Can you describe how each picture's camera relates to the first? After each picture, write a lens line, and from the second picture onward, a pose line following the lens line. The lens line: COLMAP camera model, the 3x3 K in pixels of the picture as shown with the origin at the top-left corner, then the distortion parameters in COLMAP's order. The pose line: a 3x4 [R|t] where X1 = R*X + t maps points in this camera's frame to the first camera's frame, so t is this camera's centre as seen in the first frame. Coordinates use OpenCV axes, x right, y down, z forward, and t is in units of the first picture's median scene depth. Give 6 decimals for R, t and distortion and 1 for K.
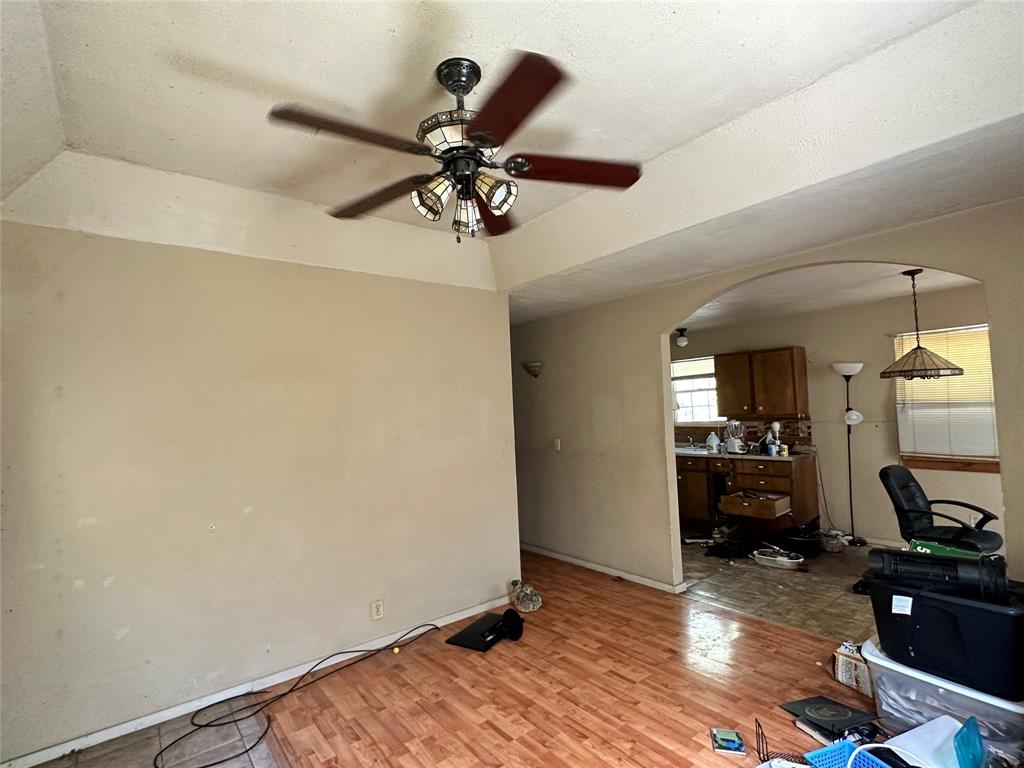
lens RADIAL K [[496.0, 0, 509.6], [0, 496.0, 389.0], [0, 0, 1]] dist [0.006944, 0.000742]
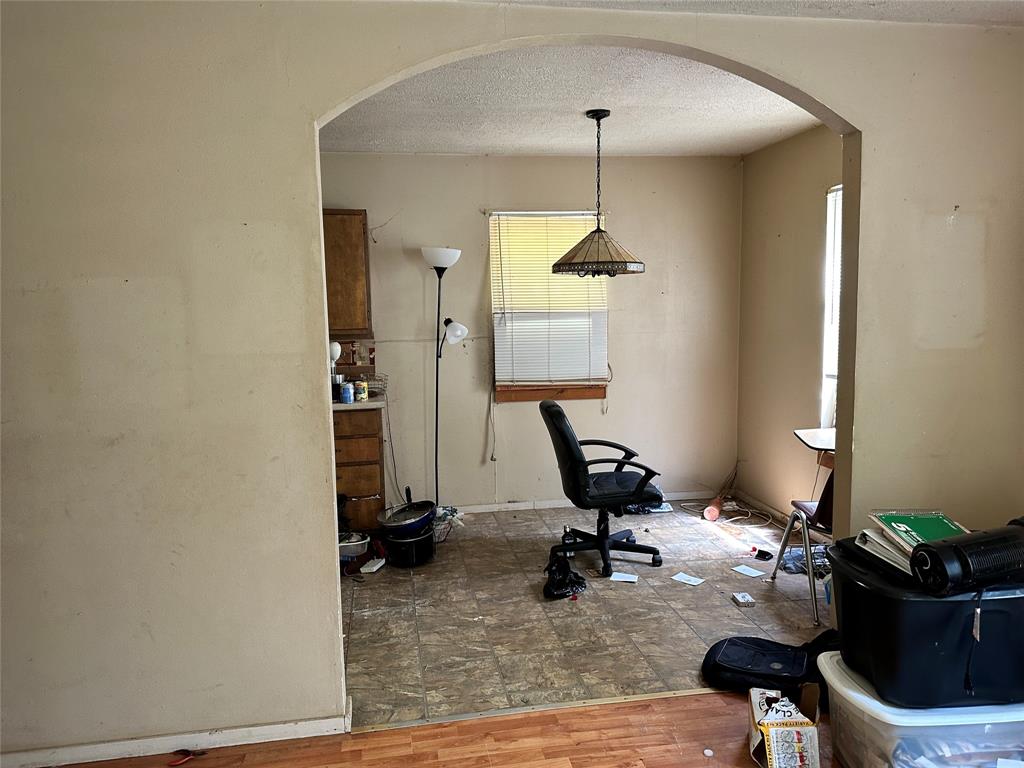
lens RADIAL K [[744.0, 0, 505.6], [0, 744.0, 386.9], [0, 0, 1]] dist [0.044960, -0.043814]
pose [[0.485269, -0.069744, 0.871579, -0.209455], [-0.036656, 0.994315, 0.099975, 0.044856], [-0.873596, -0.080464, 0.479953, 0.759234]]
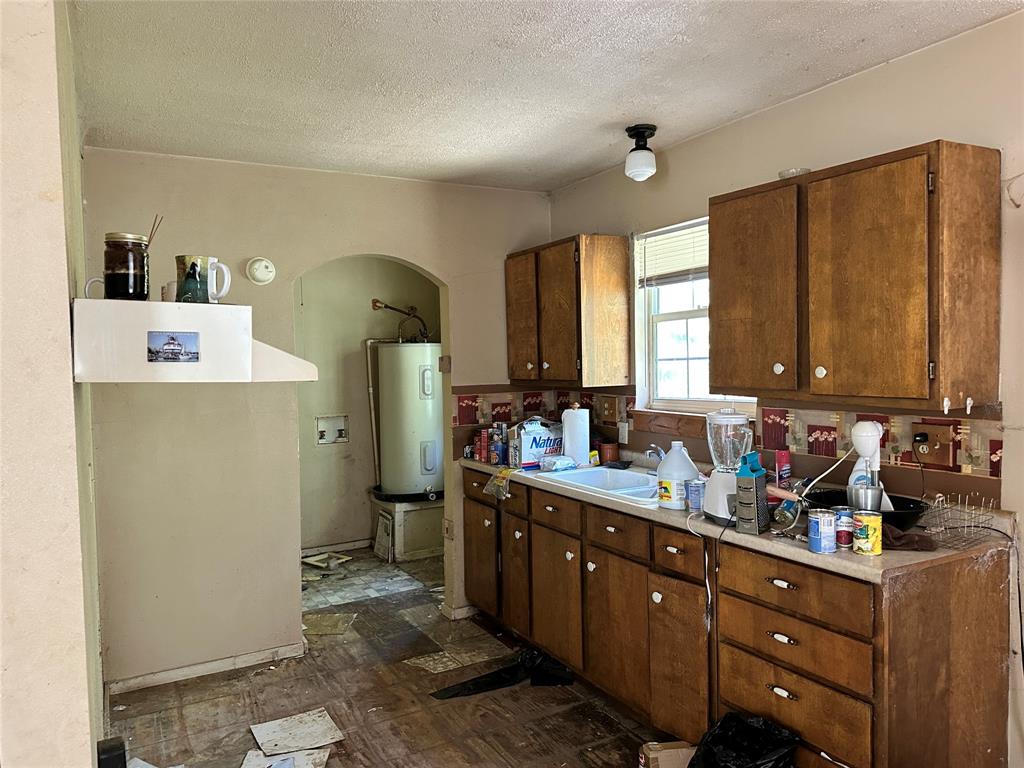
lens RADIAL K [[744.0, 0, 512.6], [0, 744.0, 385.5], [0, 0, 1]] dist [0.044960, -0.043814]
pose [[0.984407, 0.023436, -0.174338, 0.748331], [-0.007235, 0.995640, 0.092993, 0.013418], [0.175757, -0.090282, 0.980285, 0.996638]]
